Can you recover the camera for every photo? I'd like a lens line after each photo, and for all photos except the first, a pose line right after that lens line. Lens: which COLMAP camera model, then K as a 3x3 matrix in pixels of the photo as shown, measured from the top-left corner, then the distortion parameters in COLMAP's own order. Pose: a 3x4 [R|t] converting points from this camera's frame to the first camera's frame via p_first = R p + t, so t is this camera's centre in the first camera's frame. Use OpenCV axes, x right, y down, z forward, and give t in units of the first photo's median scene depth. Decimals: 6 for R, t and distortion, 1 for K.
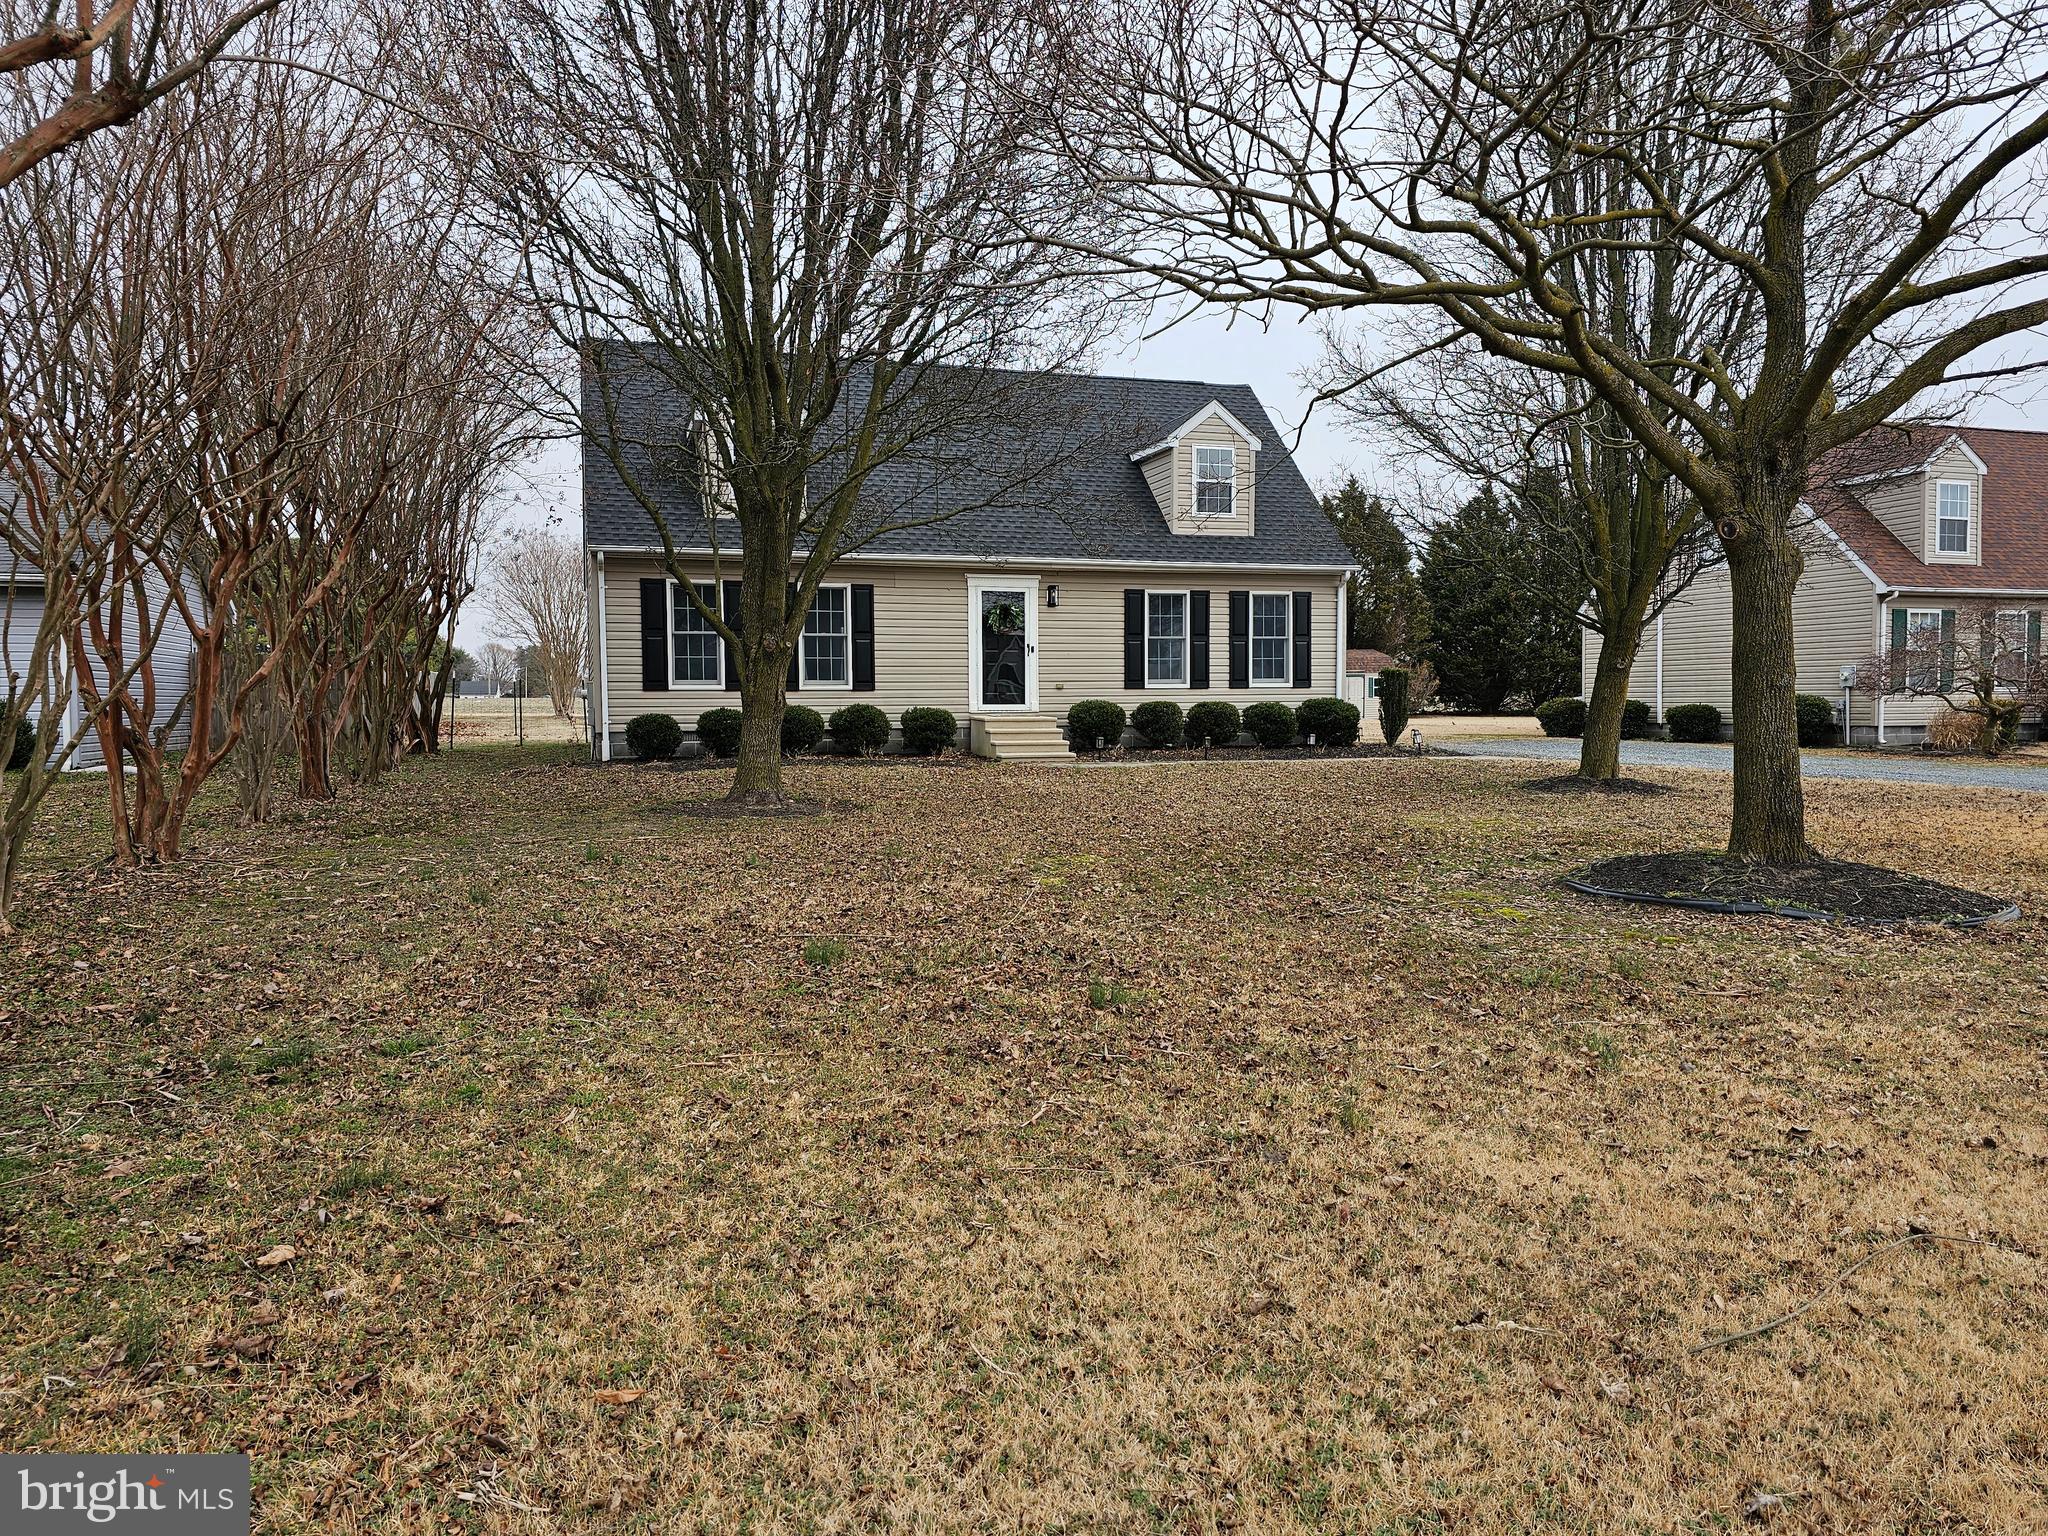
lens RADIAL K [[1623.2, 0, 1024.0], [0, 1623.2, 768.0], [0, 0, 1]] dist [0.095843, 0.000146]
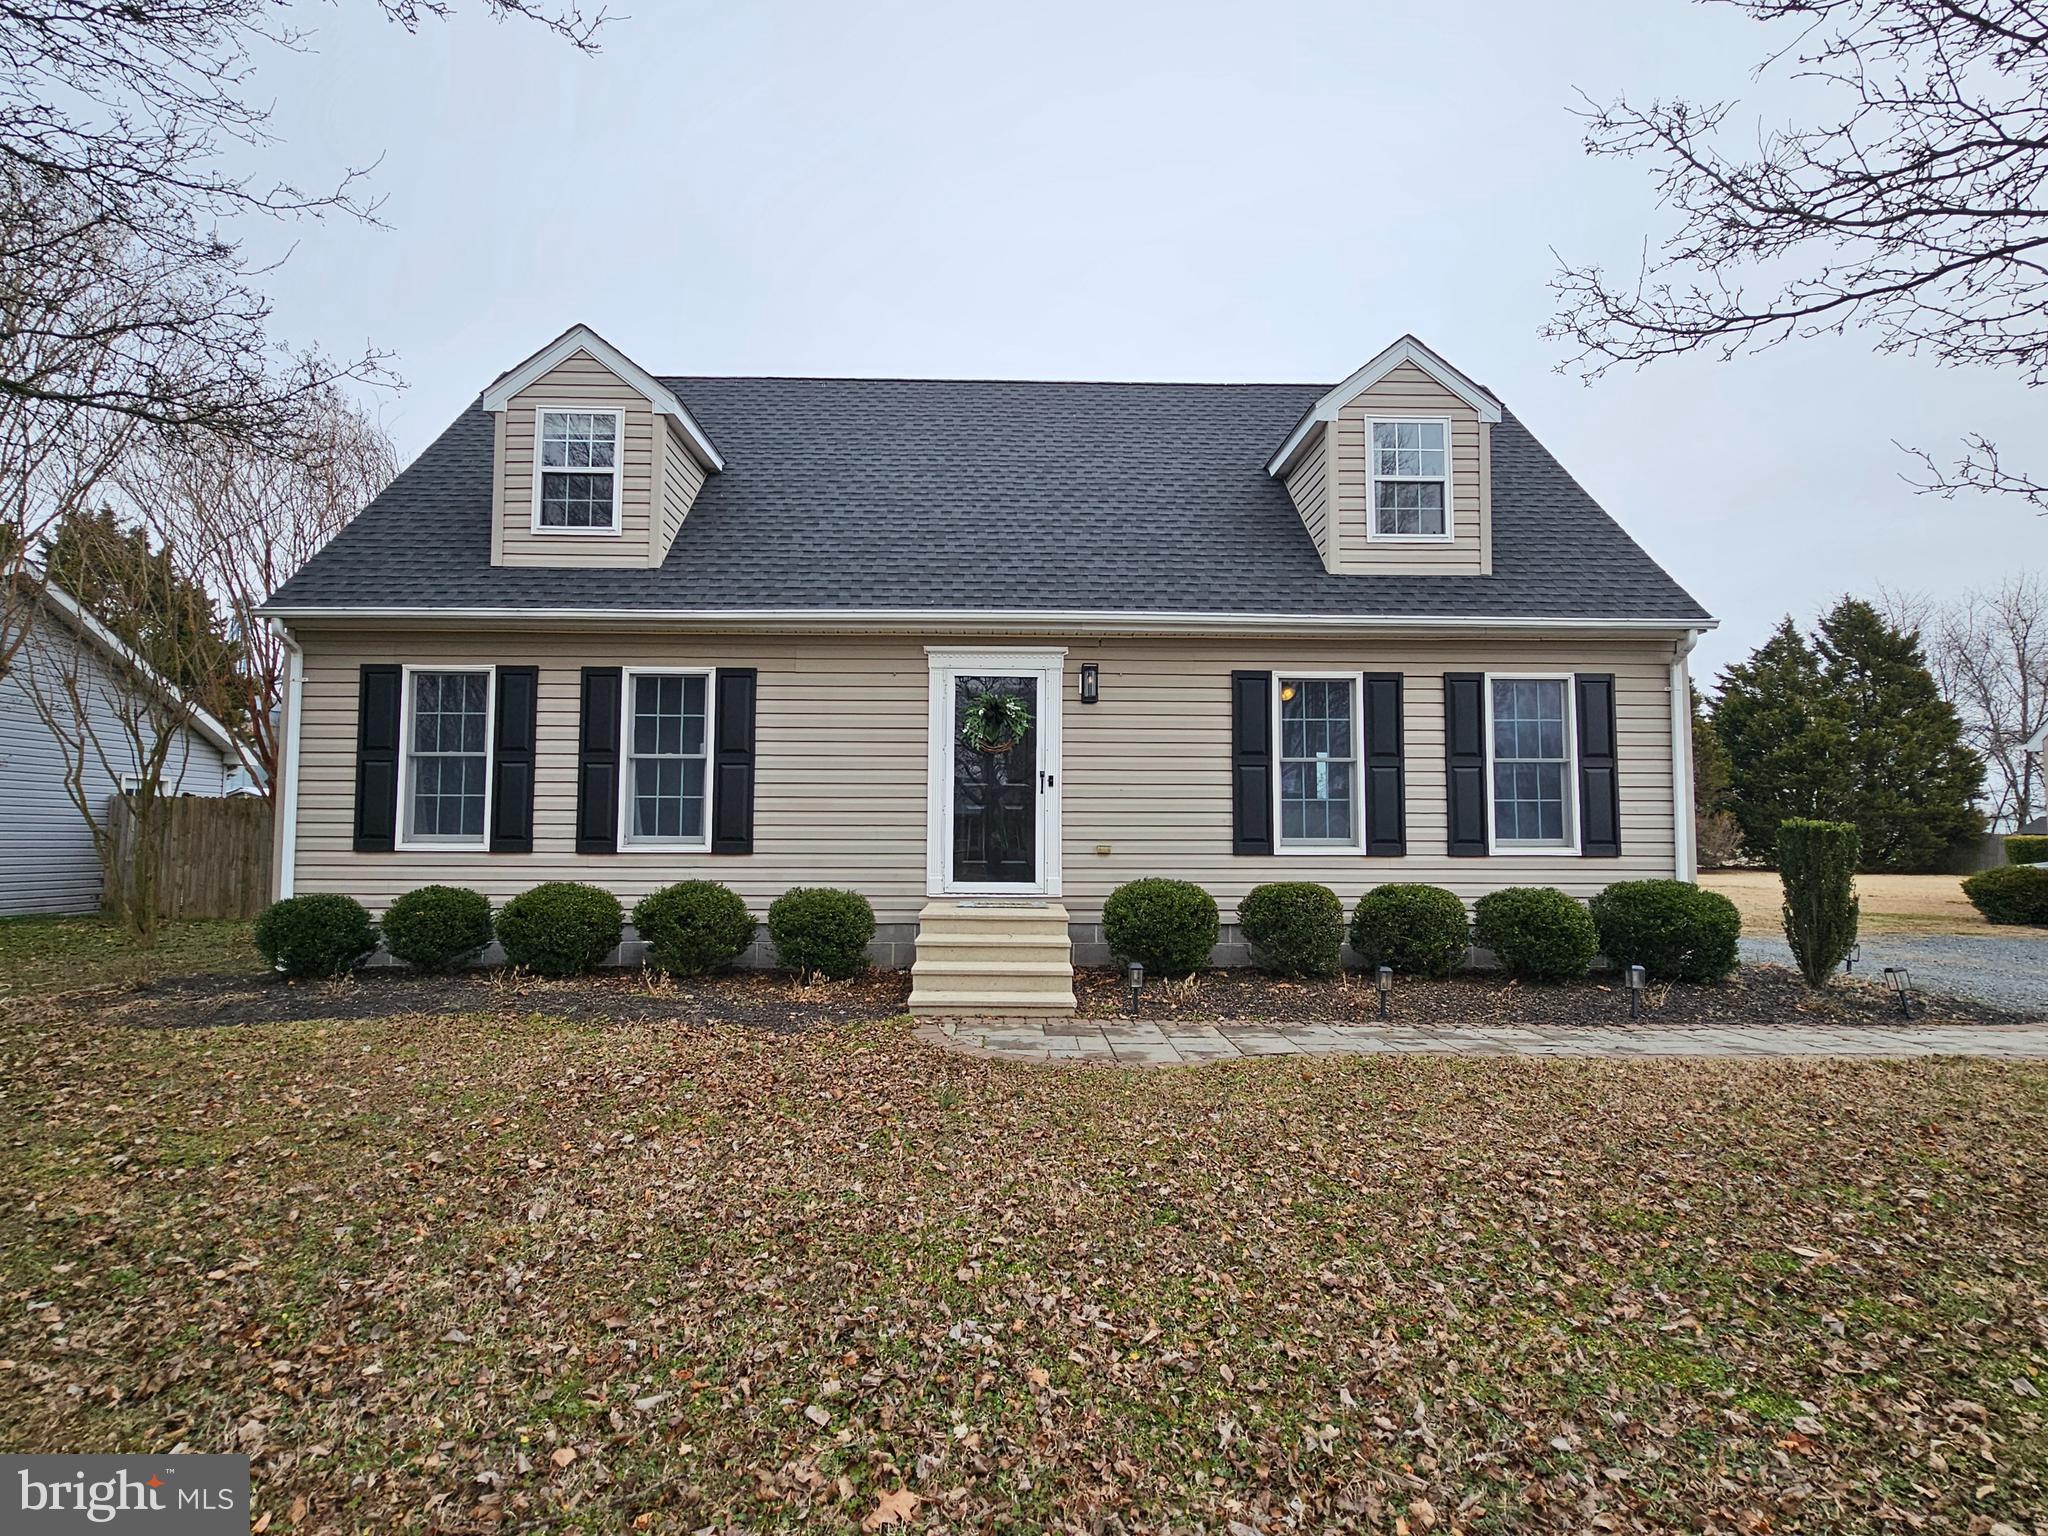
lens RADIAL K [[1026.3, 0, 1037.2], [0, 1026.3, 764.0], [0, 0, 1]] dist [0.000889, 0.000807]
pose [[0.952890, -0.010484, -0.303135, 0.102081], [-0.023516, 0.993841, -0.108296, -0.040150], [0.302404, 0.110323, 0.946774, 0.652397]]
